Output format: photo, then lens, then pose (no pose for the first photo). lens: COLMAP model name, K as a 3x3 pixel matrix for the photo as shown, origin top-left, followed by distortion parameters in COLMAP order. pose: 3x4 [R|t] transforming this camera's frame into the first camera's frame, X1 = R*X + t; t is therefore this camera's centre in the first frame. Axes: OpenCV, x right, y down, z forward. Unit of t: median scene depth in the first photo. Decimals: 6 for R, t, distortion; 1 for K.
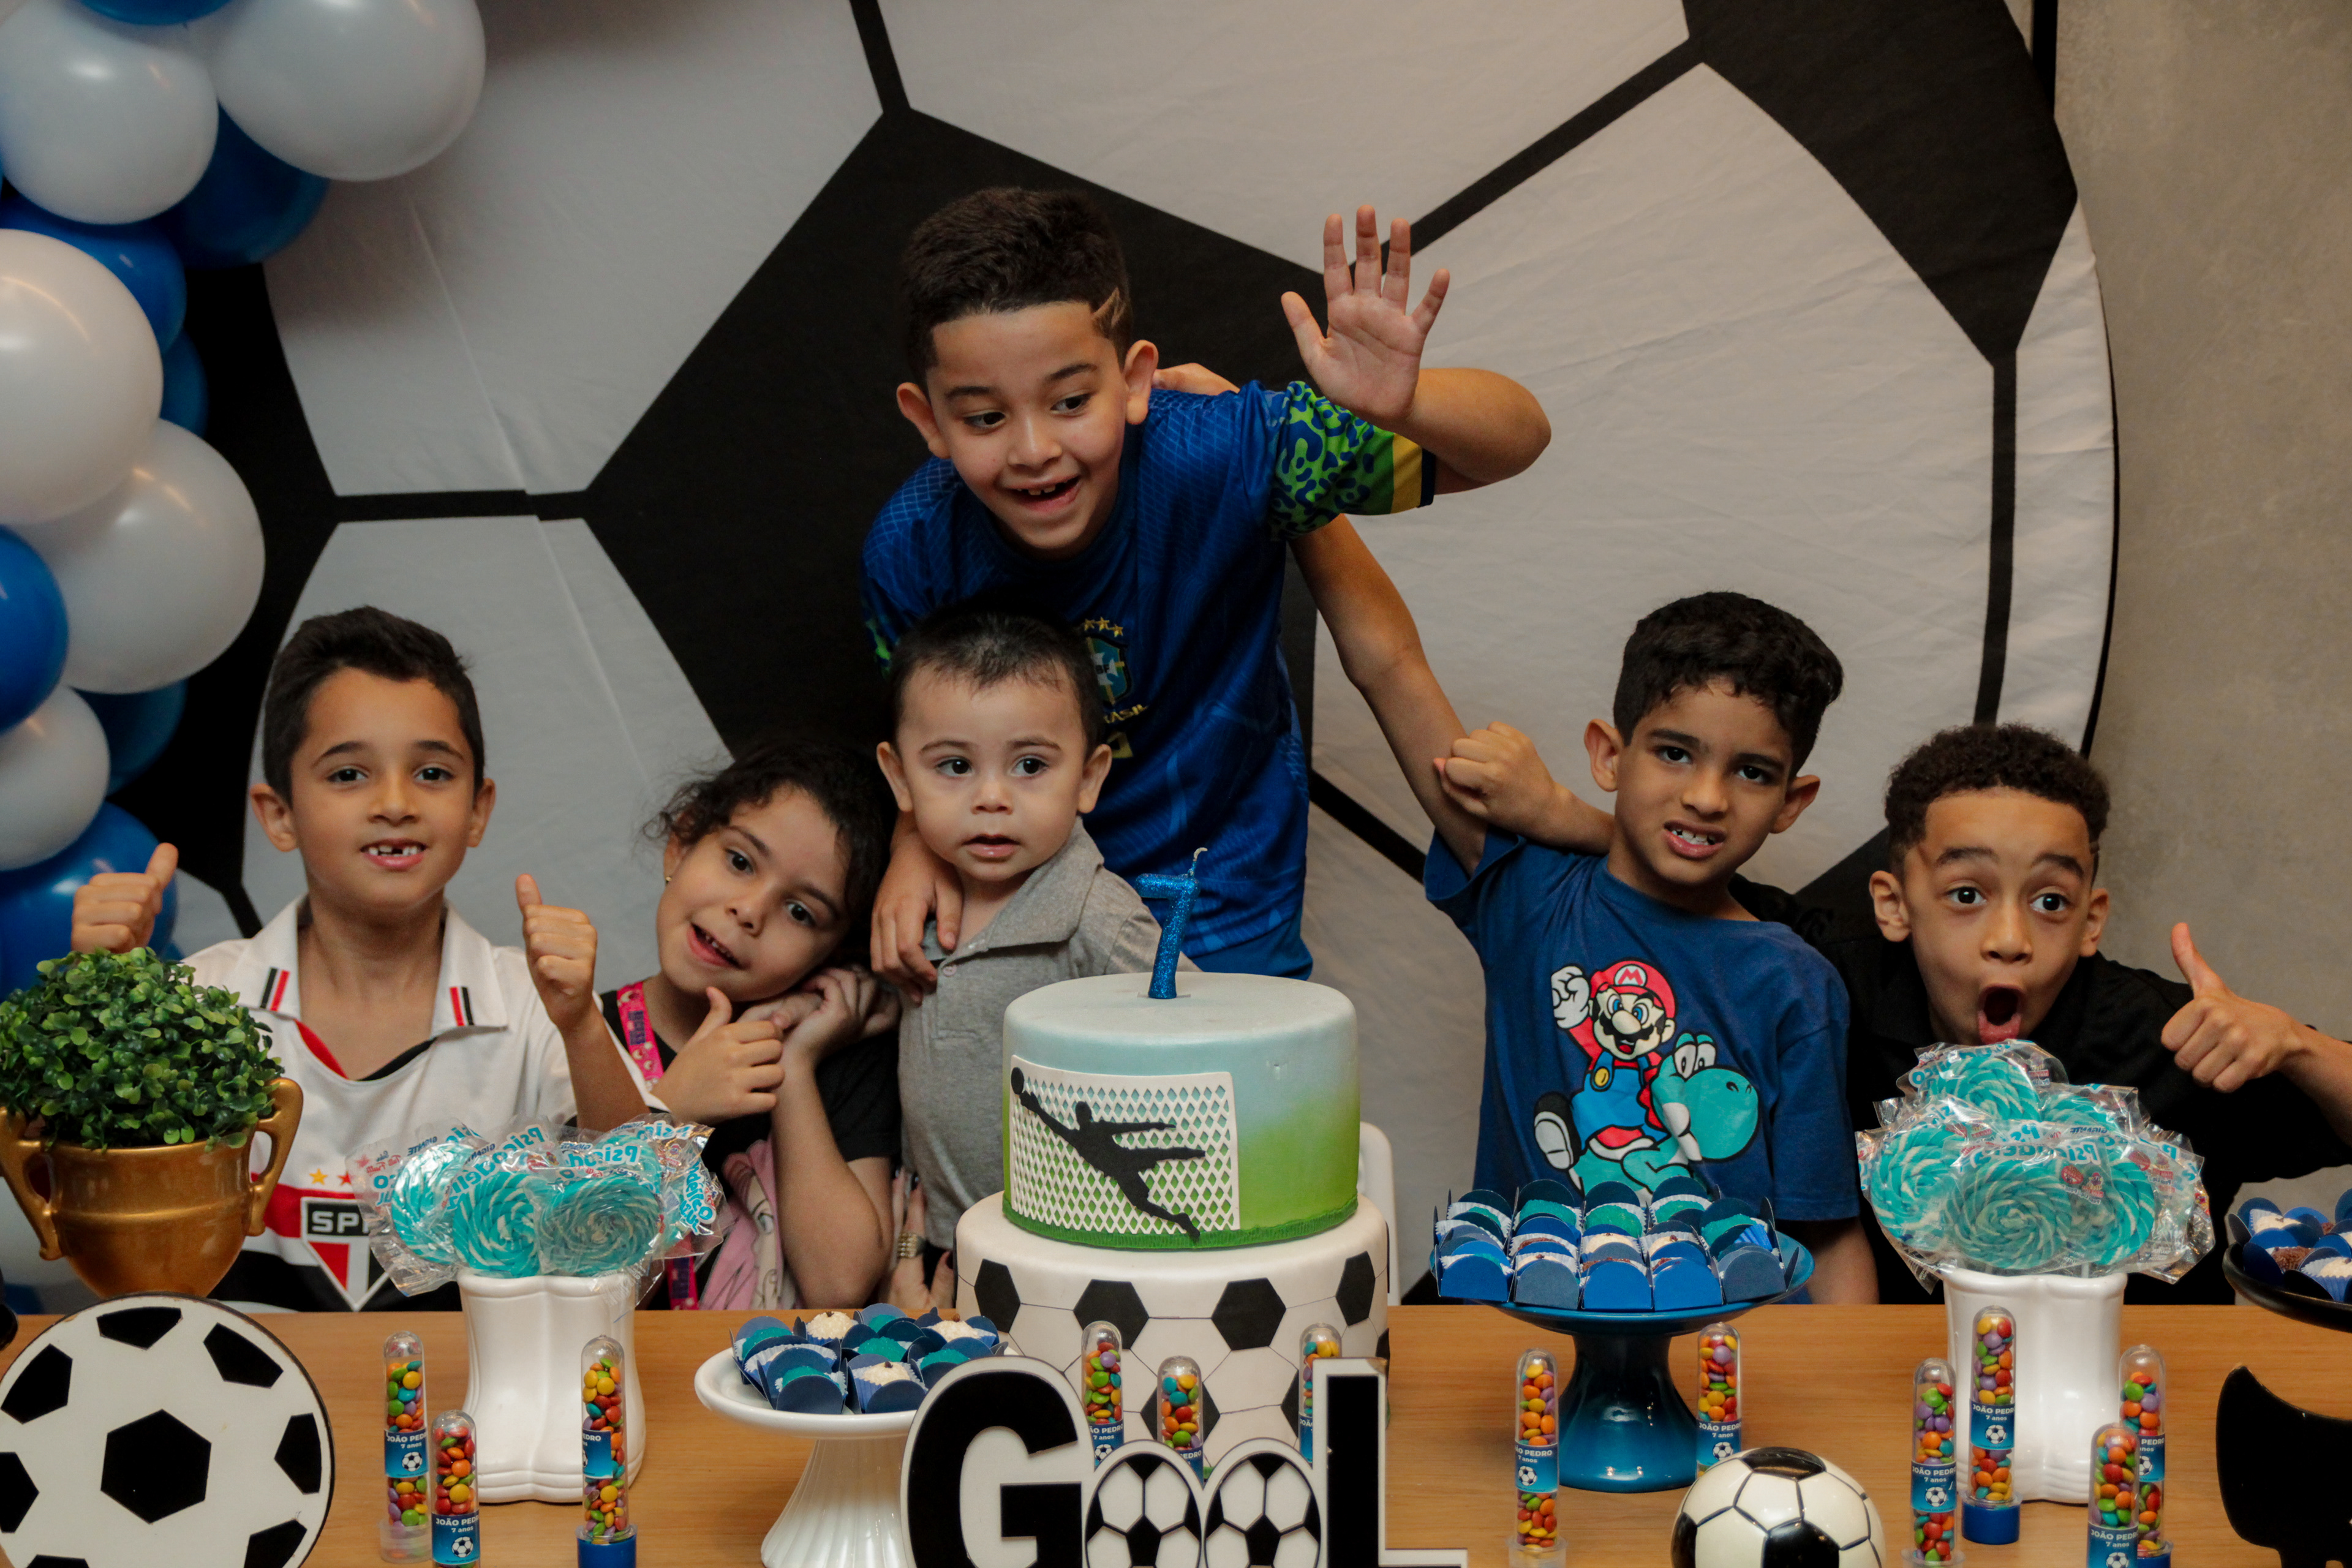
lens RADIAL K [[3475.7, 0, 1161.1], [0, 3475.7, 818.4], [0, 0, 1]] dist [0.083053, 0.073856]
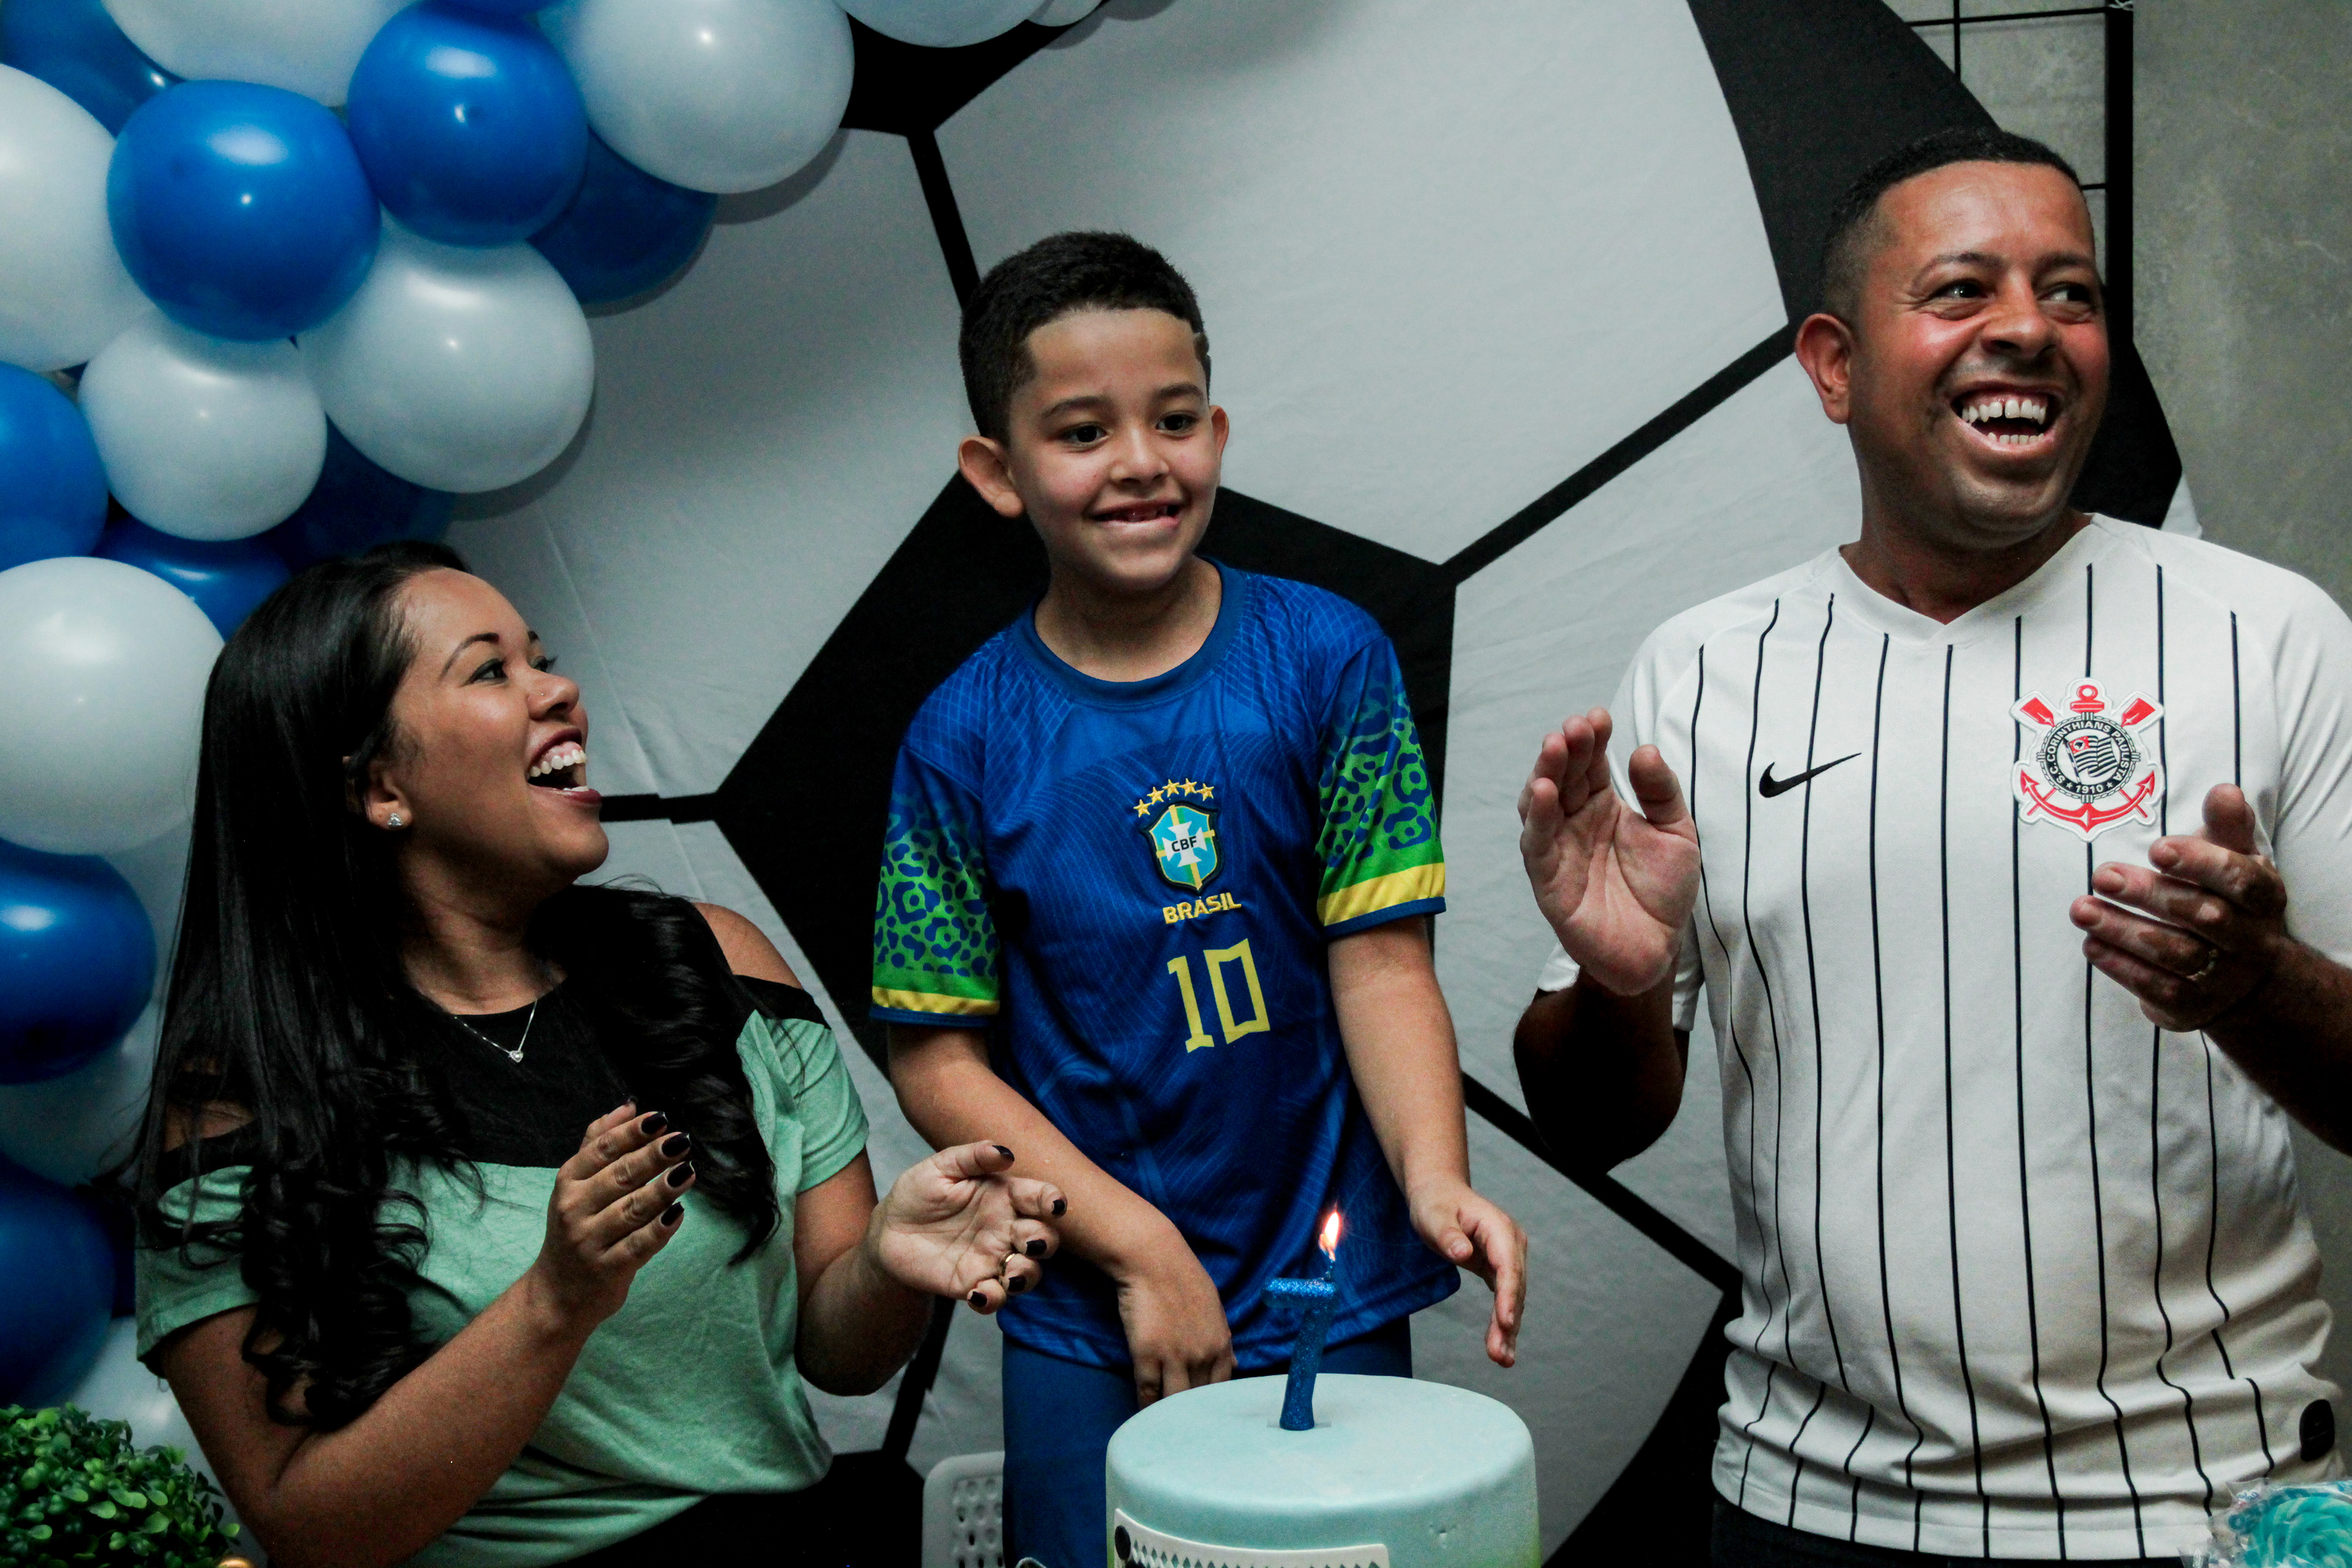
lens RADIAL K [[2569.0, 0, 1187.8], [0, 2569.0, 823.6], [0, 0, 1]] dist [-0.005891, 0.095432]
pose [[0.999114, -0.024495, -0.034236, -0.001147], [0.022408, 0.997942, -0.060073, -0.057799], [0.035637, 0.059253, 0.997607, 0.397399]]
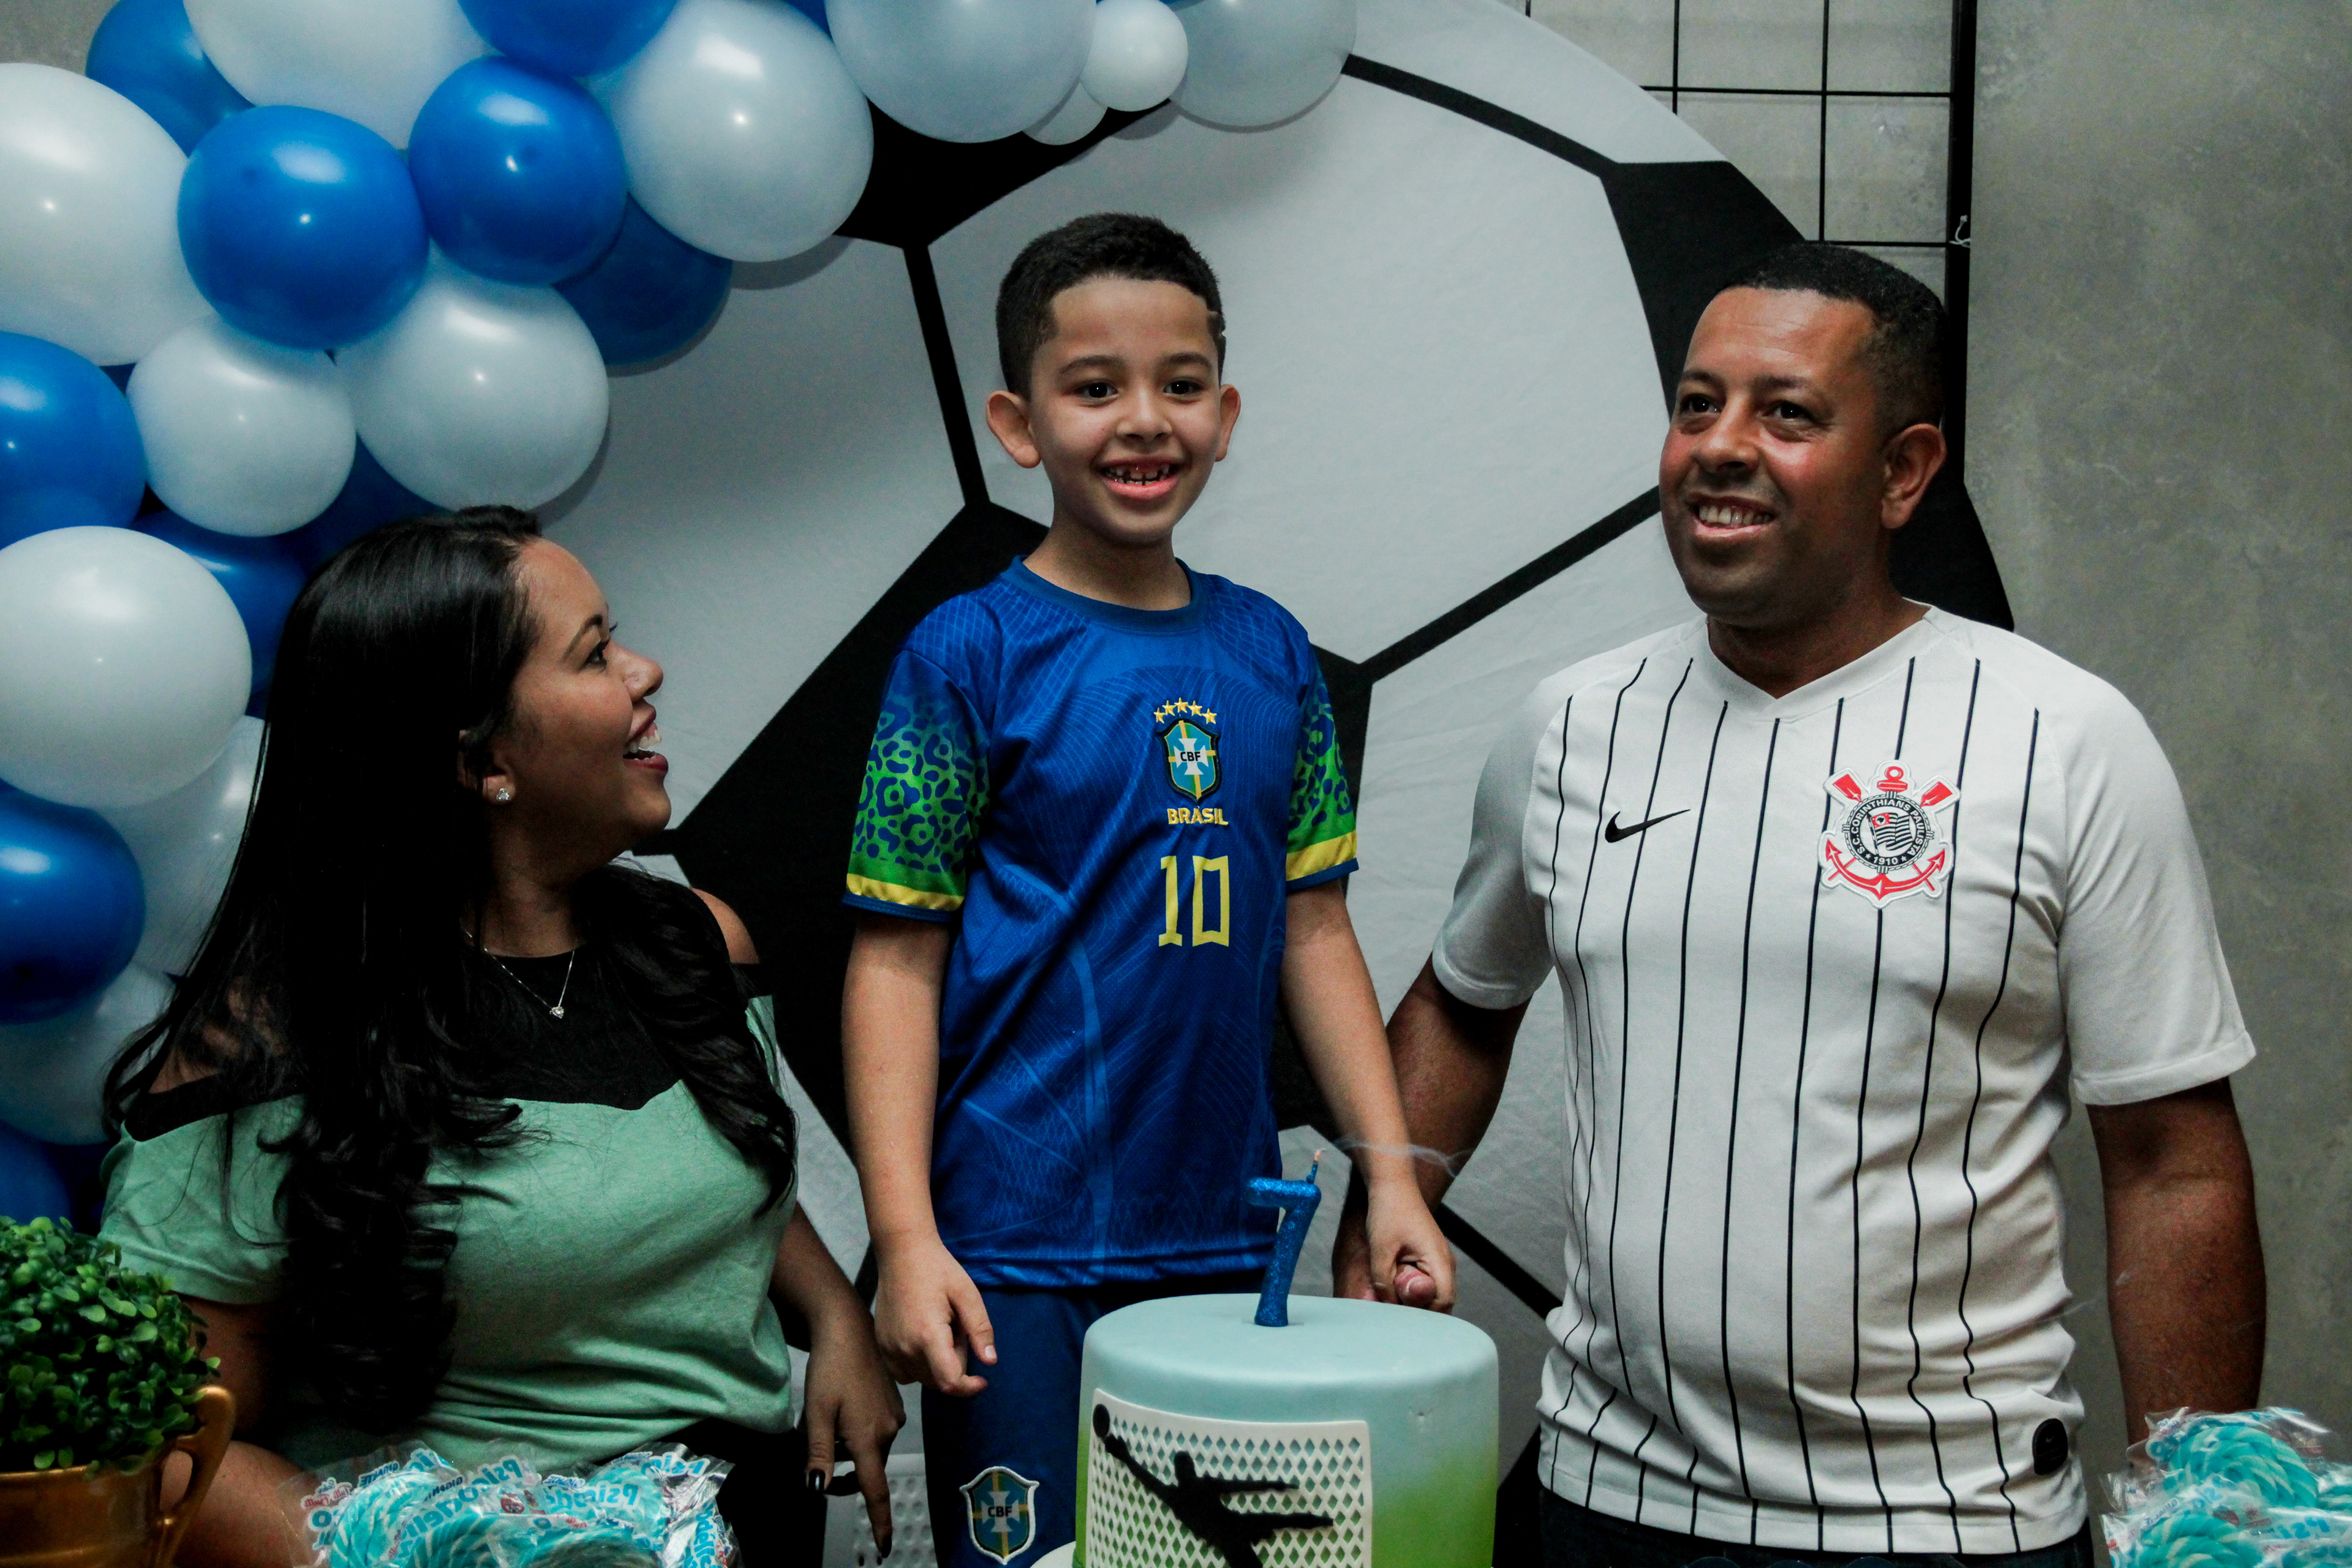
lens RADIAL K [[2261.4, 0, 1172.9], [0, 2261.4, 850.2], [0, 0, 1]] dist [-0.056256, 0.121507]
pose [[0.998704, 0.040953, 0.030207, -0.047046], [-0.036026, 0.988230, -0.148675, 0.020568], [-0.035940, 0.147394, 0.988425, 0.456420]]
